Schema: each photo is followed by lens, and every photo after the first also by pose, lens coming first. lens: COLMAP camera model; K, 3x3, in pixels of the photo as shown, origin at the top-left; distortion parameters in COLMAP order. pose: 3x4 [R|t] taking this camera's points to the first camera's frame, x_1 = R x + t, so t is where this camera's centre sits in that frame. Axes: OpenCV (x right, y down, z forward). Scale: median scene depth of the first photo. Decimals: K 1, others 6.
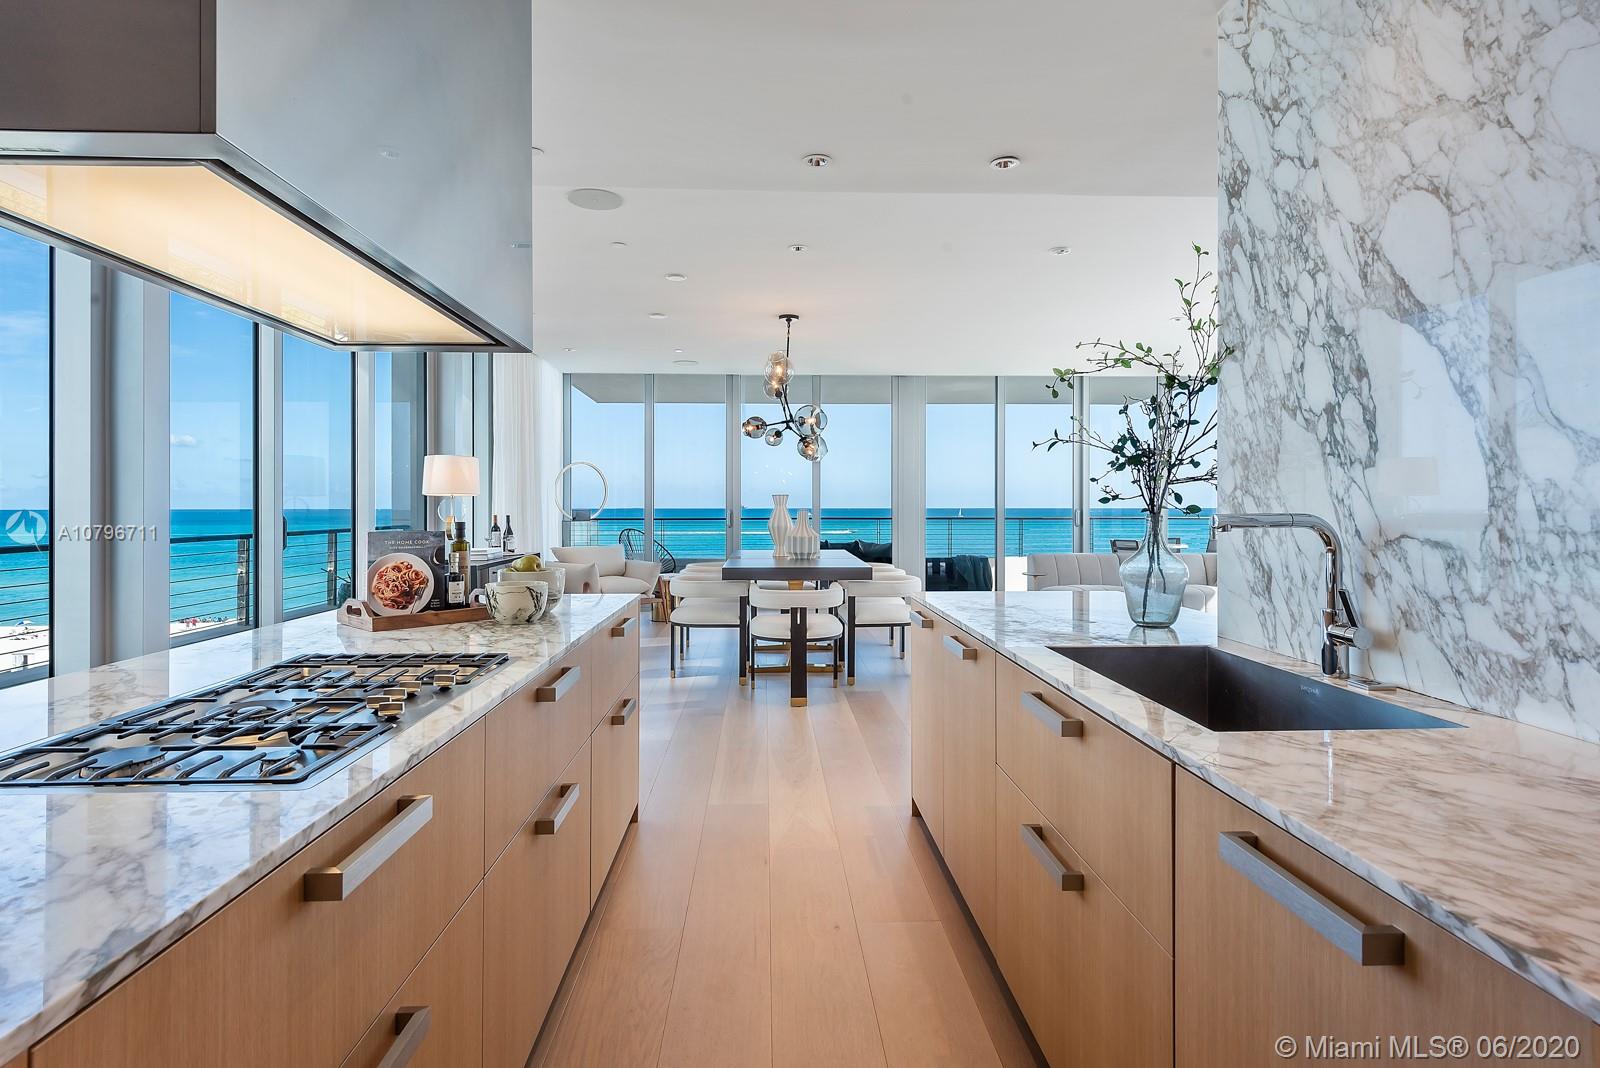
lens RADIAL K [[828.0, 0, 807.2], [0, 828.0, 504.3], [0, 0, 1]] dist [0.005448, -0.000926]
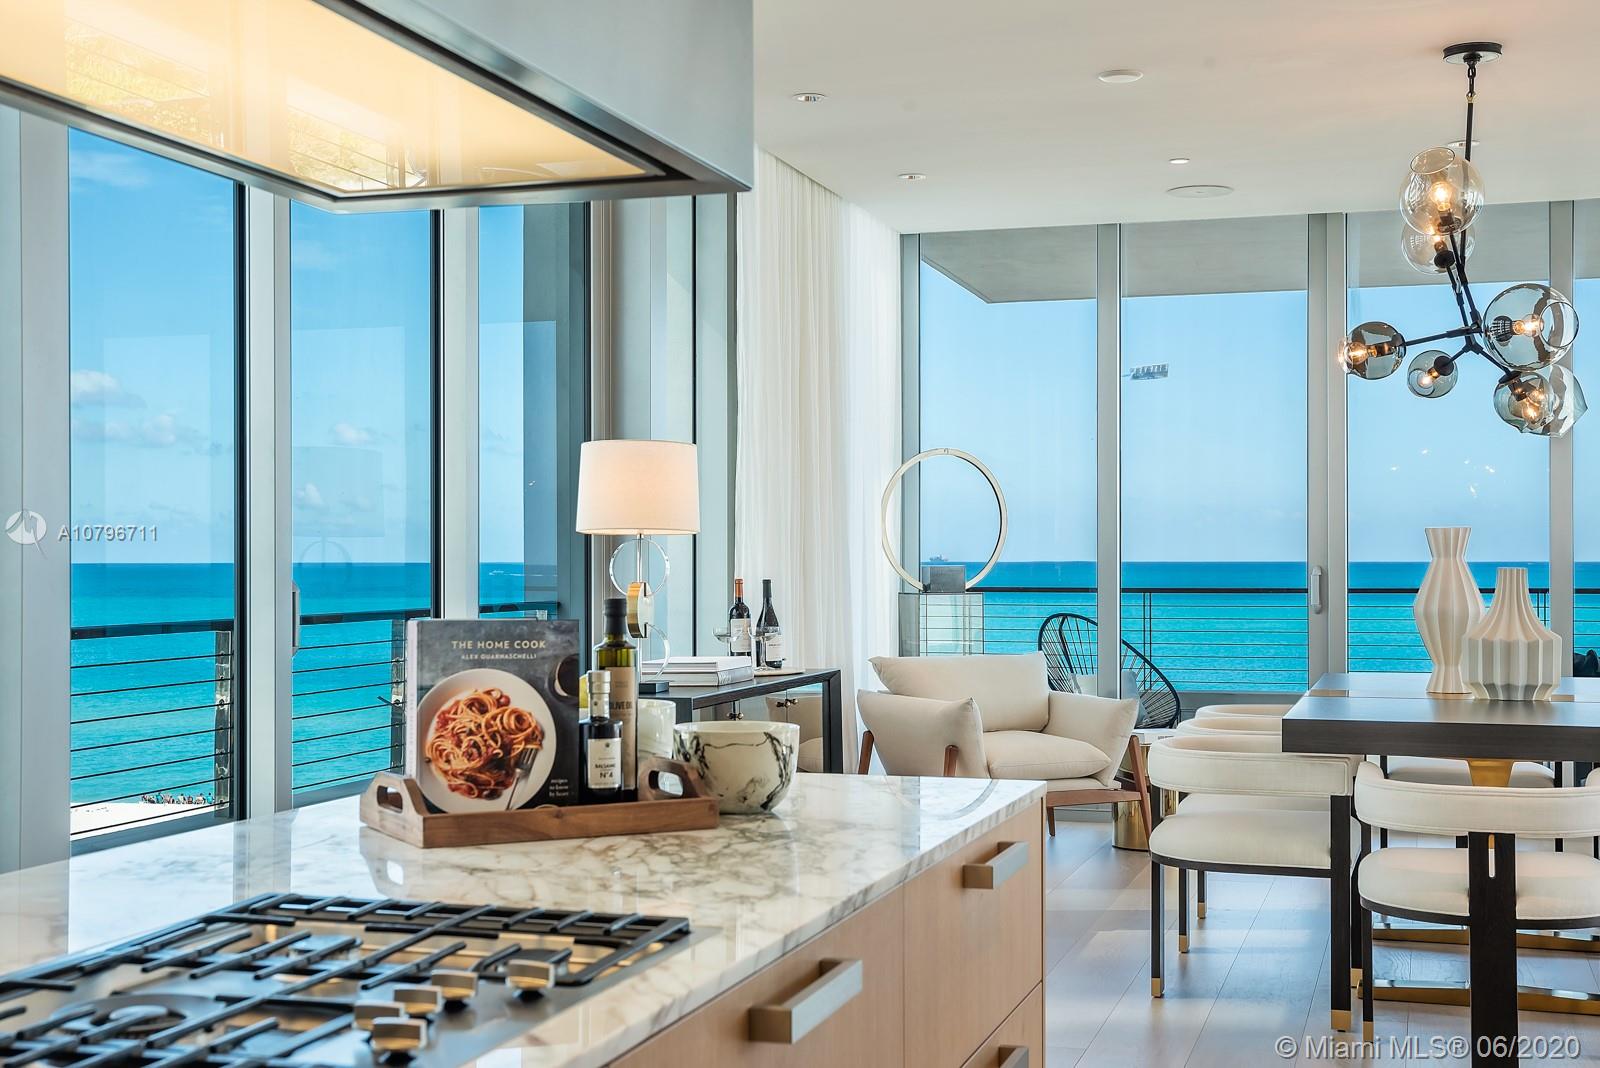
lens RADIAL K [[2090.9, 0, 795.9], [0, 2090.9, 540.8], [0, 0, 1]] dist [0.041586, 0.000000]
pose [[0.940143, -0.002314, -0.340771, 0.019891], [0.000702, 0.999988, -0.004852, -0.001703], [0.340779, 0.004322, 0.940134, 0.012366]]
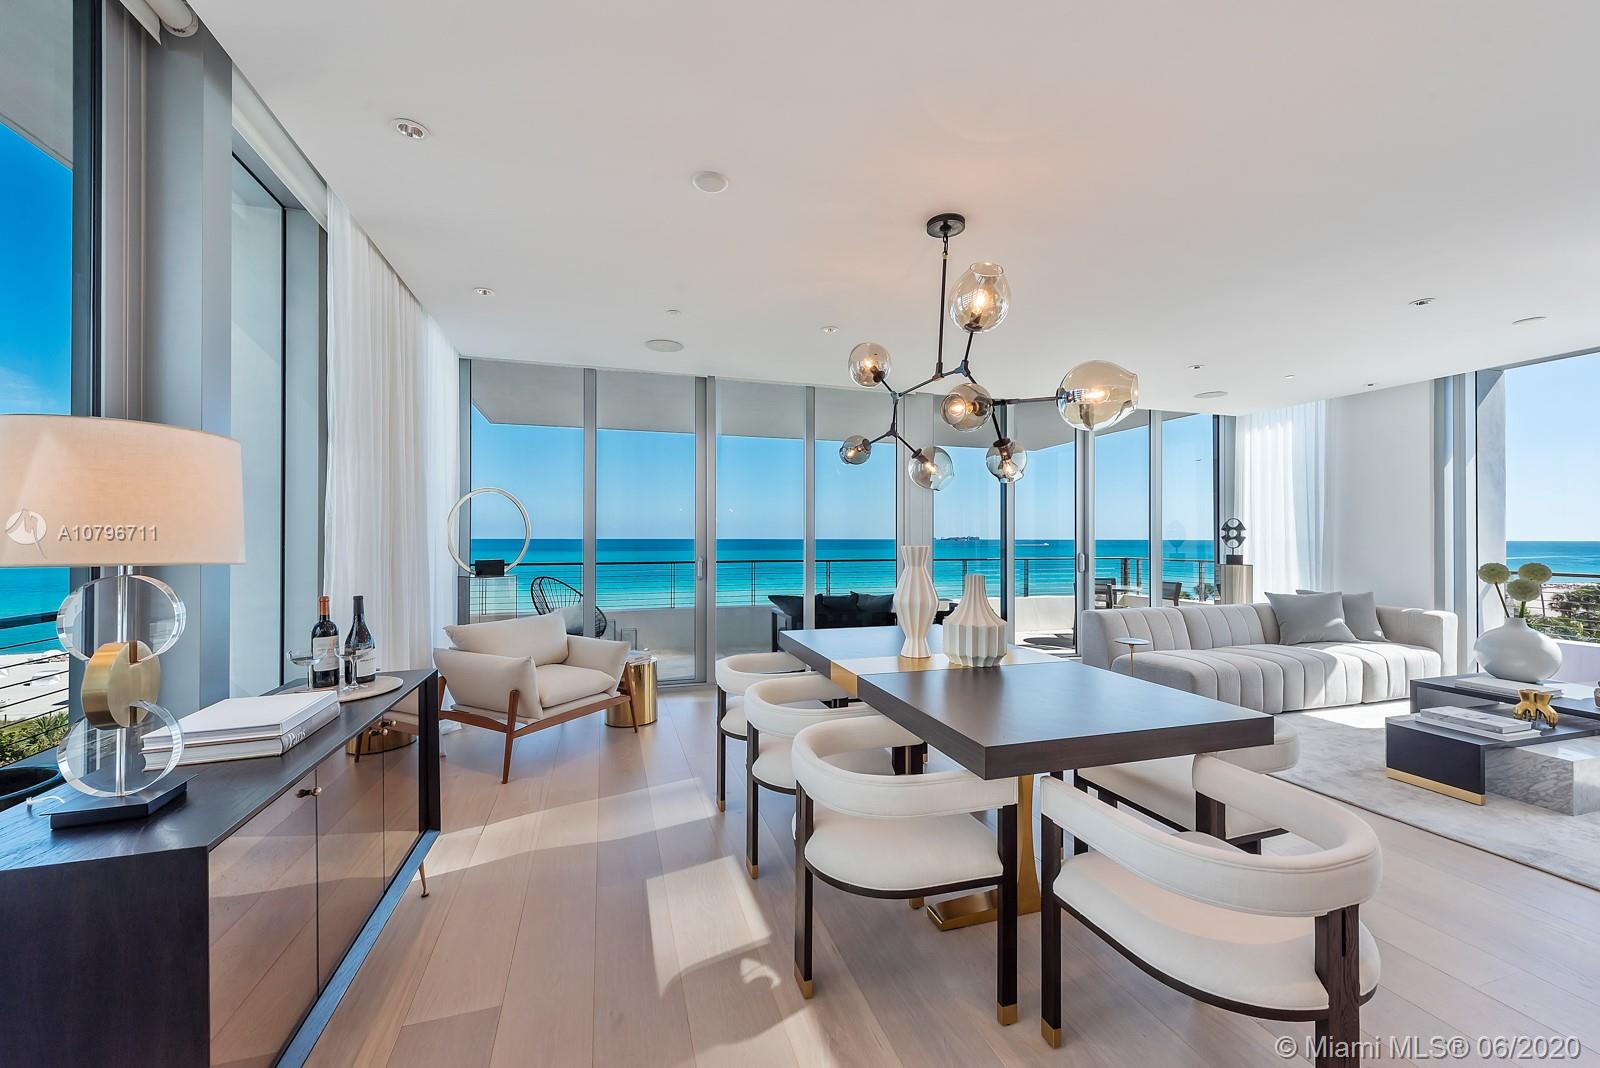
lens RADIAL K [[620.4, 0, 795.2], [0, 620.4, 536.0], [0, 0, 1]] dist [0.003627, -0.000988]
pose [[0.969013, 0.003609, 0.246982, -0.313906], [-0.004005, 0.999991, 0.001101, -0.027934], [-0.246976, -0.002056, 0.969019, 0.897263]]
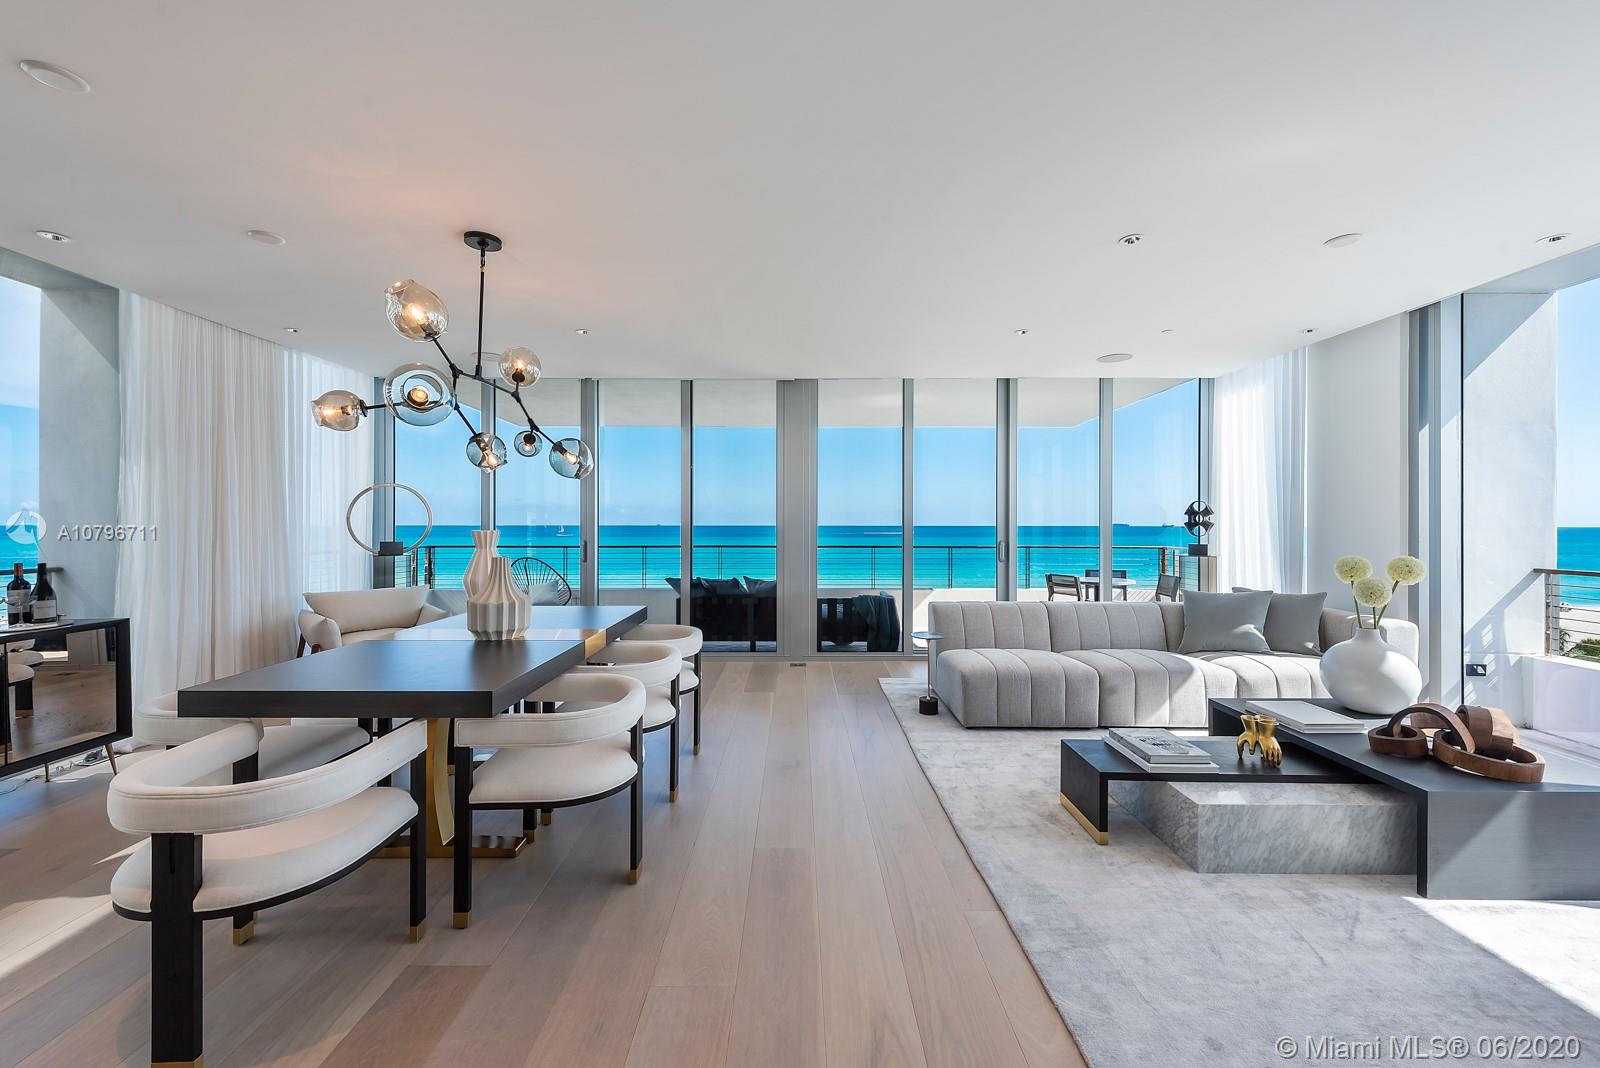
lens RADIAL K [[620.4, 0, 800.3], [0, 620.4, 527.3], [0, 0, 1]] dist [0.003627, -0.000988]
pose [[0.998828, 0.003148, -0.048303, 0.331416], [-0.002740, 0.999960, 0.008500, -0.028176], [0.048328, -0.008358, 0.998797, 0.796688]]
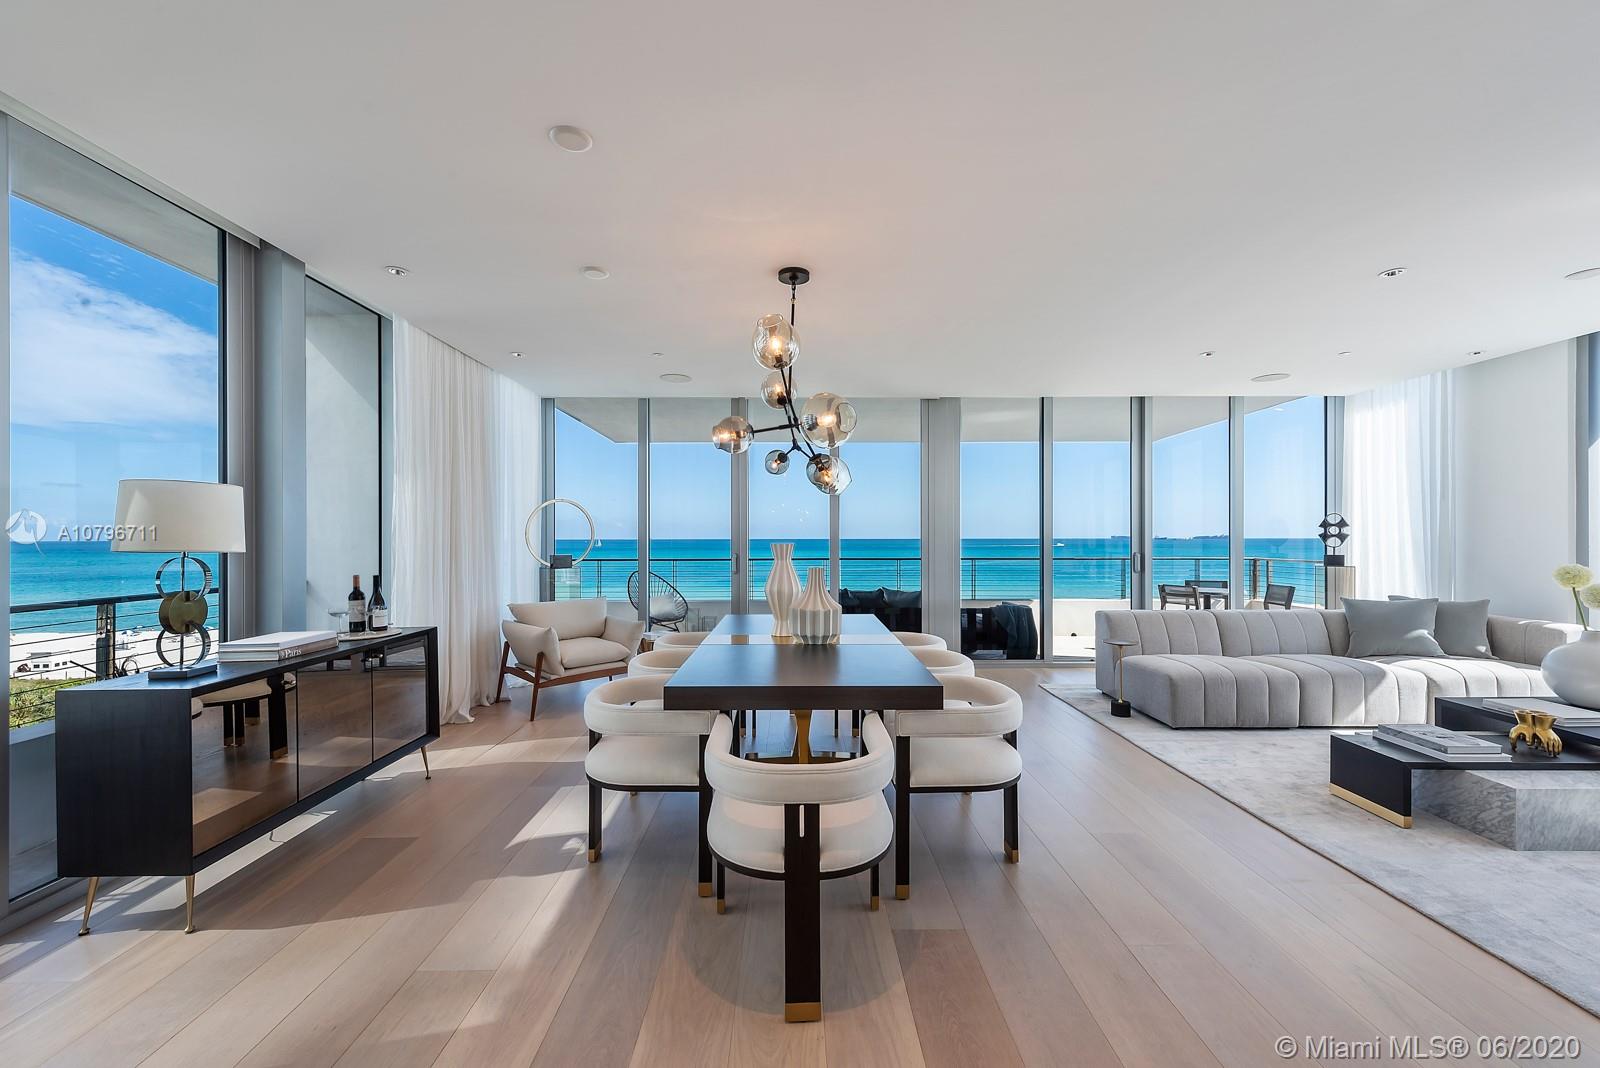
lens RADIAL K [[620.4, 0, 800.2], [0, 620.4, 537.1], [0, 0, 1]] dist [0.003627, -0.000988]
pose [[0.999169, -0.000107, -0.040768, 0.003179], [0.000253, 0.999994, 0.003581, -0.027993], [0.040768, -0.003588, 0.999162, 0.728842]]
